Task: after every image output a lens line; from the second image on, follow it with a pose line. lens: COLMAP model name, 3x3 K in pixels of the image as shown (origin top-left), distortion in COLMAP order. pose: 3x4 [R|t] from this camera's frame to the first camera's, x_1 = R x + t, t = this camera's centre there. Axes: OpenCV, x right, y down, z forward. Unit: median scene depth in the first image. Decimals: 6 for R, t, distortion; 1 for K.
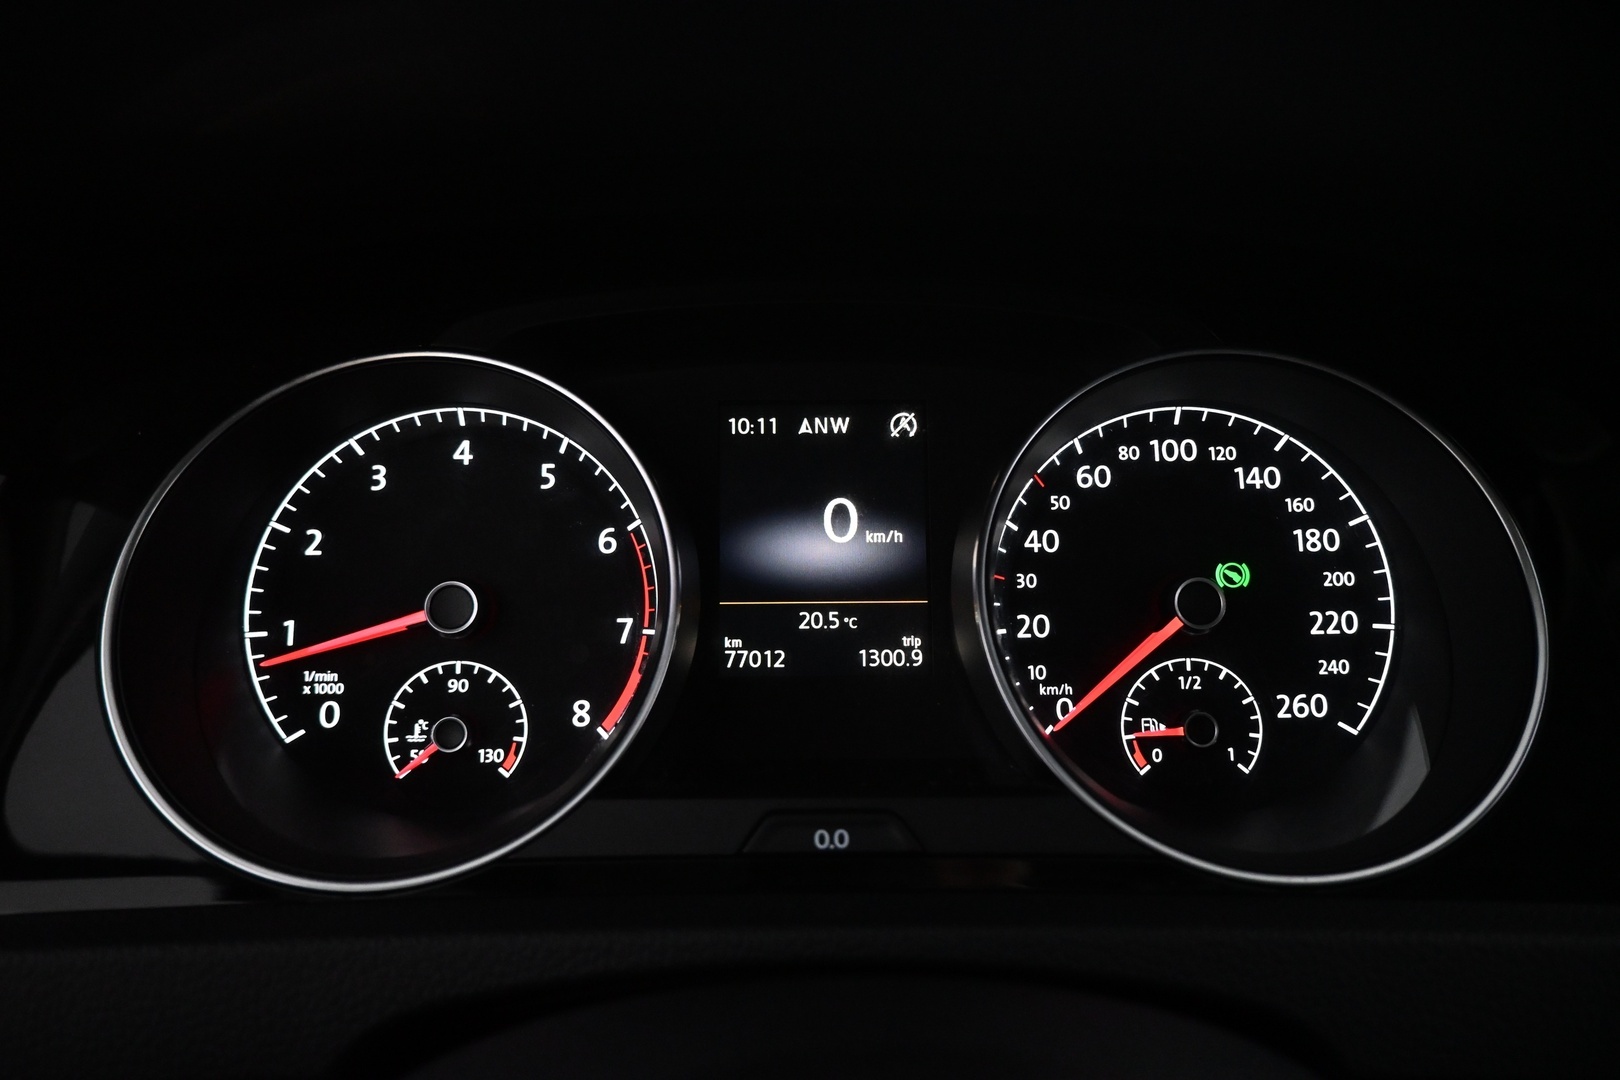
lens RADIAL K [[1115.3, 0, 812.6], [0, 1115.3, 532.4], [0, 0, 1]] dist [-0.008668, -0.000742]
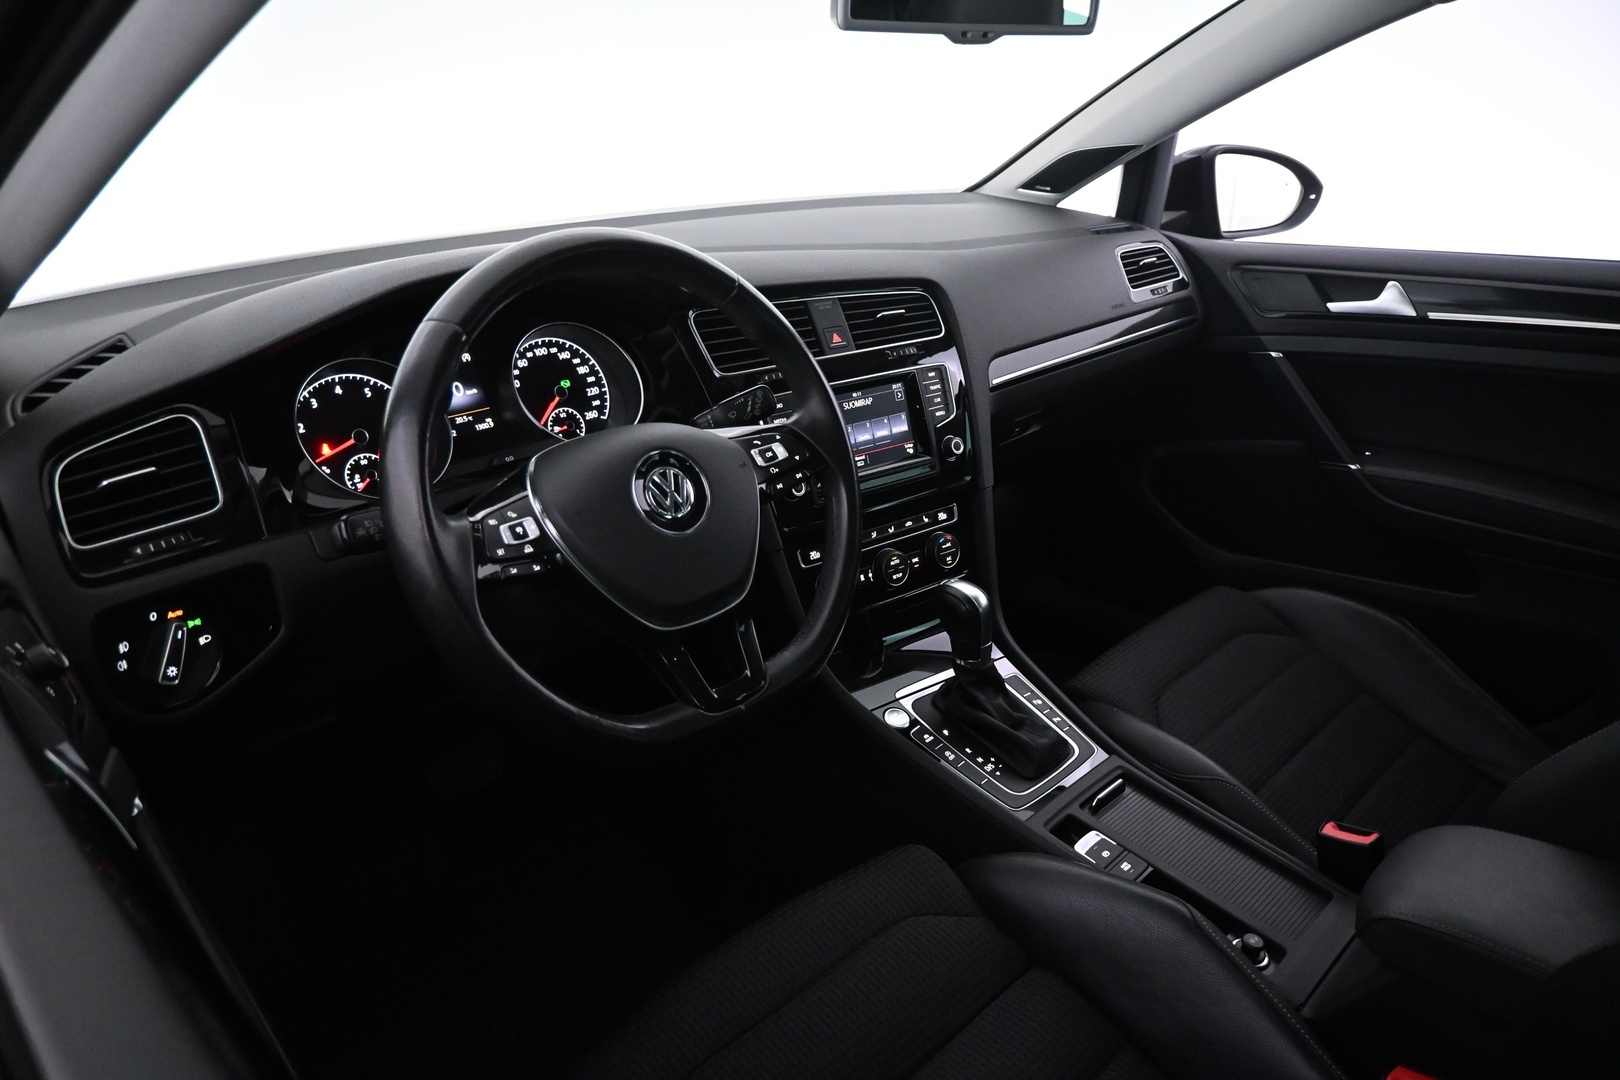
lens RADIAL K [[1115.3, 0, 844.9], [0, 1115.3, 531.9], [0, 0, 1]] dist [-0.008668, -0.000742]
pose [[0.701894, -0.270325, 0.658992, -1.479559], [0.204507, 0.962712, 0.177093, 0.047073], [-0.682292, 0.010468, 0.731005, -2.222274]]
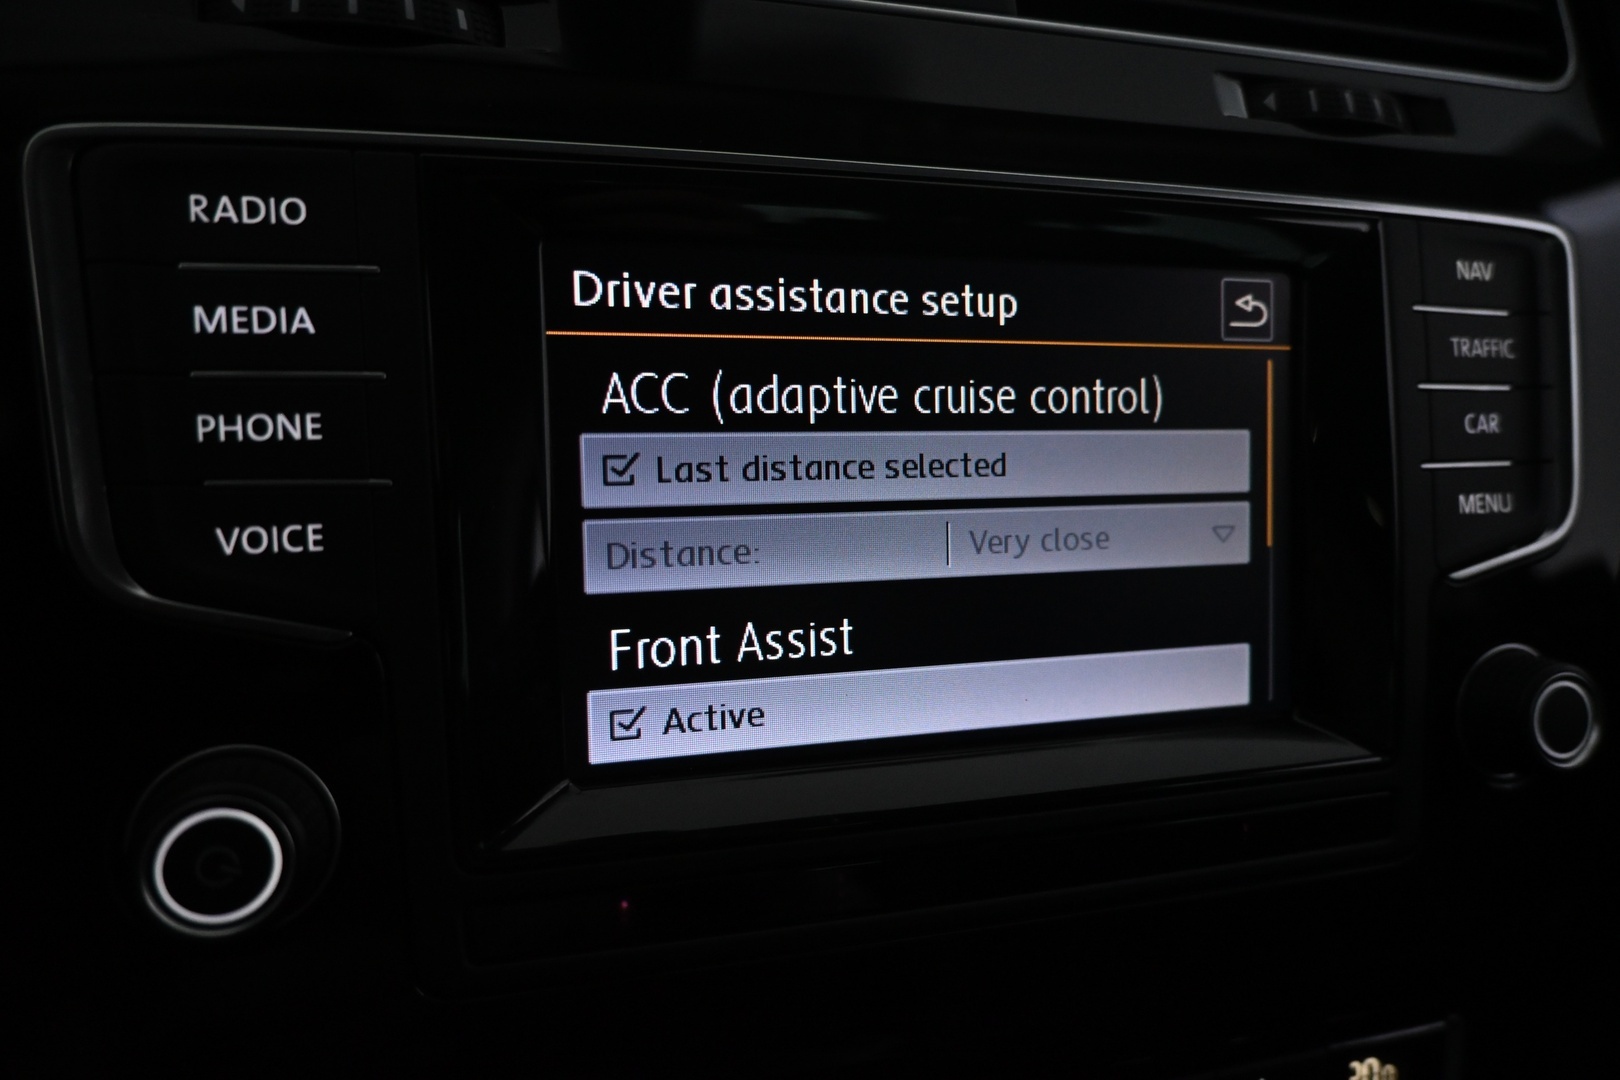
lens RADIAL K [[1115.3, 0, 818.5], [0, 1115.3, 547.1], [0, 0, 1]] dist [-0.008668, -0.000742]
pose [[0.908186, -0.080068, 0.410838, 0.961115], [0.048771, 0.995090, 0.086122, 0.376756], [-0.415716, -0.058177, 0.907632, 0.109241]]
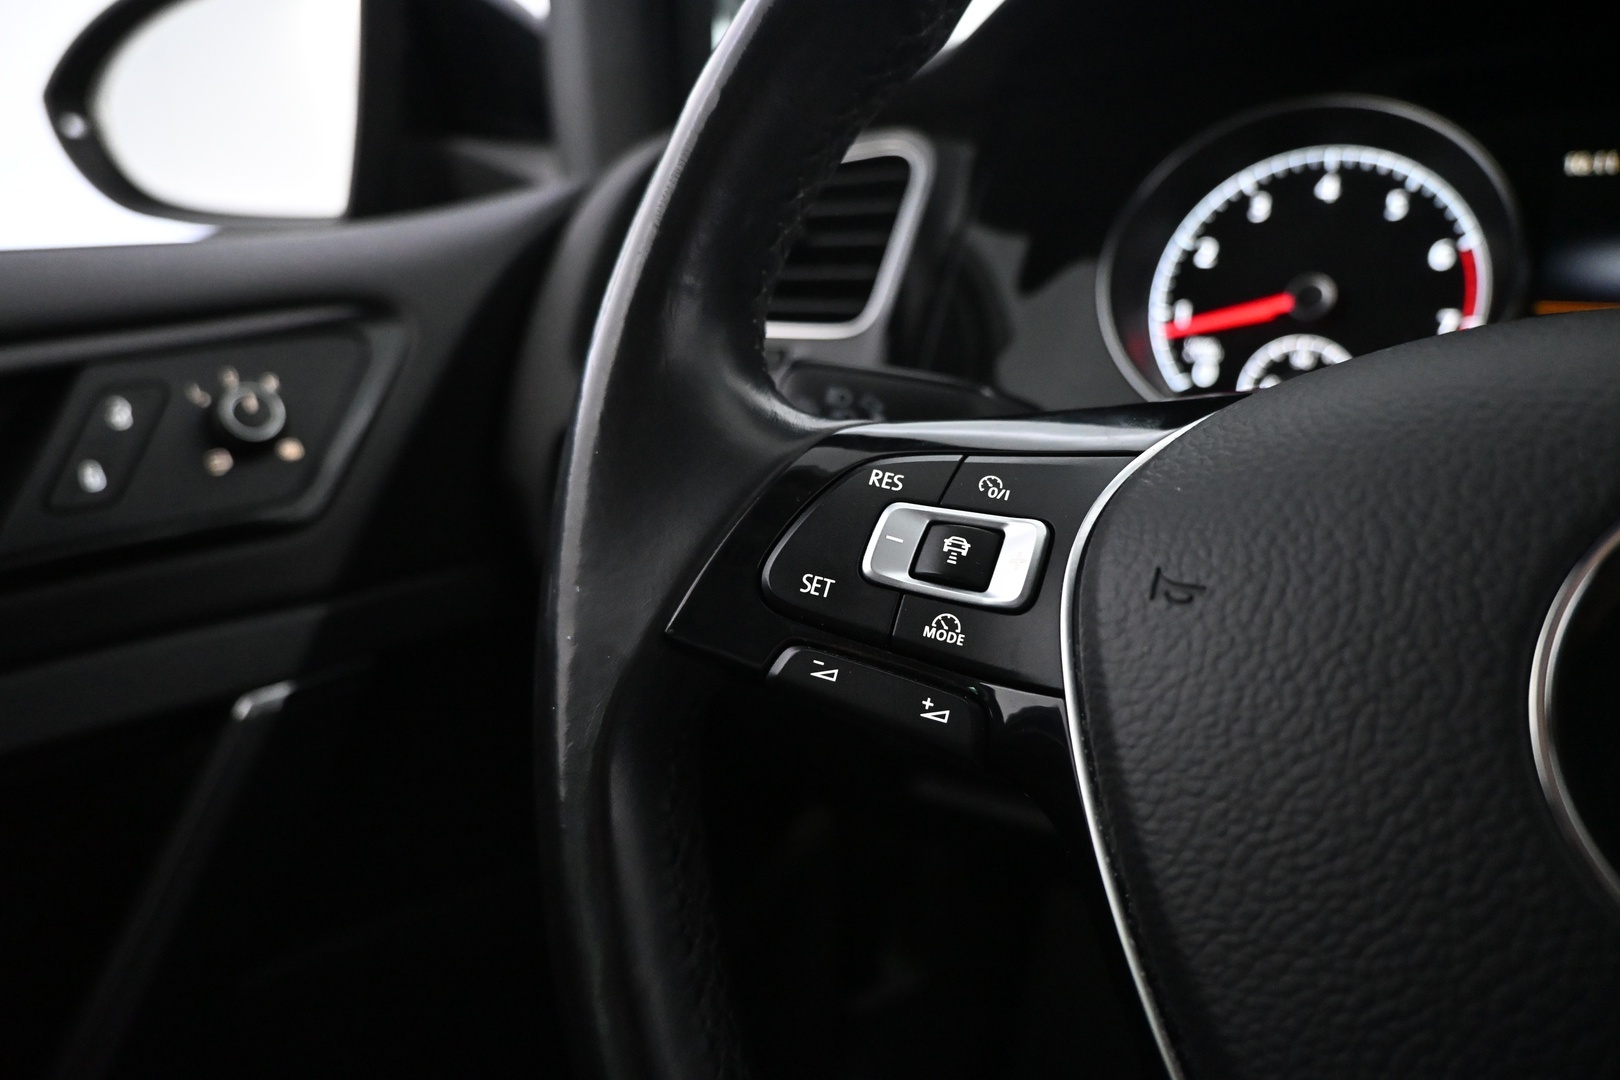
lens RADIAL K [[1115.3, 0, 796.8], [0, 1115.3, 555.8], [0, 0, 1]] dist [-0.008668, -0.000742]
pose [[0.848446, 0.142407, -0.509764, -0.109123], [-0.096324, 0.988585, 0.115849, 0.273434], [0.520442, -0.049190, 0.852479, -0.501932]]
